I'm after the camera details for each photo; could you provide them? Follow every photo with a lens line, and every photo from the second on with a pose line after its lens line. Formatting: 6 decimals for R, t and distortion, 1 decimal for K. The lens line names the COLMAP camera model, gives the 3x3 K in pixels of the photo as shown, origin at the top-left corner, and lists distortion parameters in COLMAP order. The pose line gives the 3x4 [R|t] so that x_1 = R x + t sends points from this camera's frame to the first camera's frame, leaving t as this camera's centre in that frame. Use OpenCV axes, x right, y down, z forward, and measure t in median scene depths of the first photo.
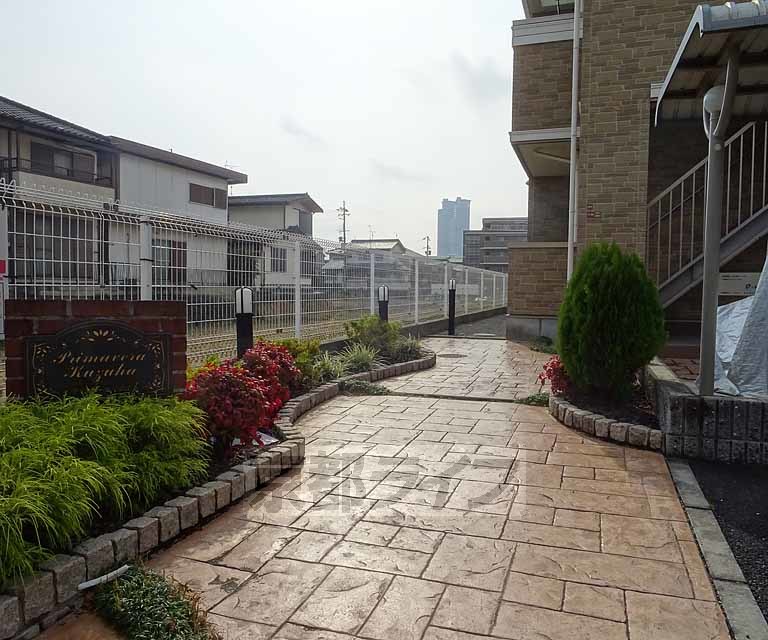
lens RADIAL K [[609.6, 0, 384.0], [0, 609.6, 320.0], [0, 0, 1]] dist [0.052068, -0.067798]
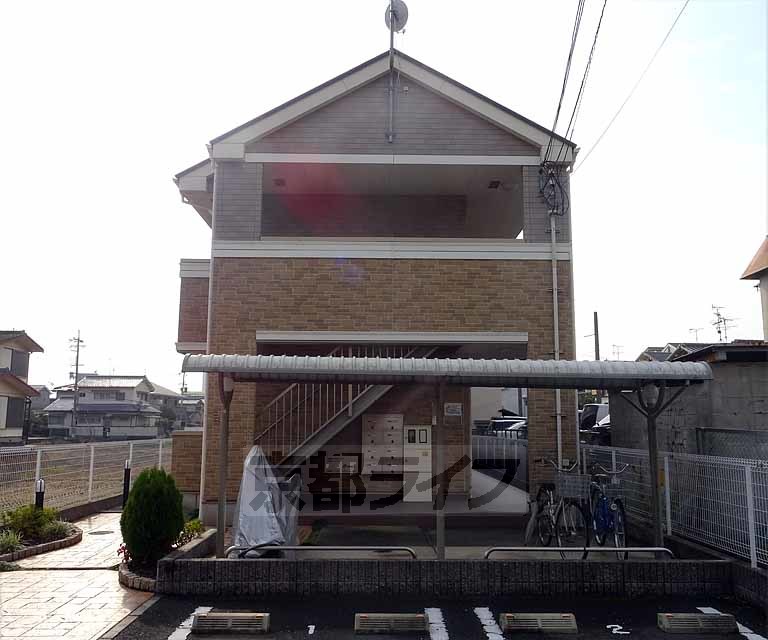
lens RADIAL K [[706.1, 0, 393.5], [0, 706.1, 321.1], [0, 0, 1]] dist [-0.003928, -0.002020]
pose [[0.940266, 0.042068, 0.337831, 0.054713], [0.025810, 0.980671, -0.193954, -0.023110], [-0.339461, 0.191088, 0.921006, -0.201389]]
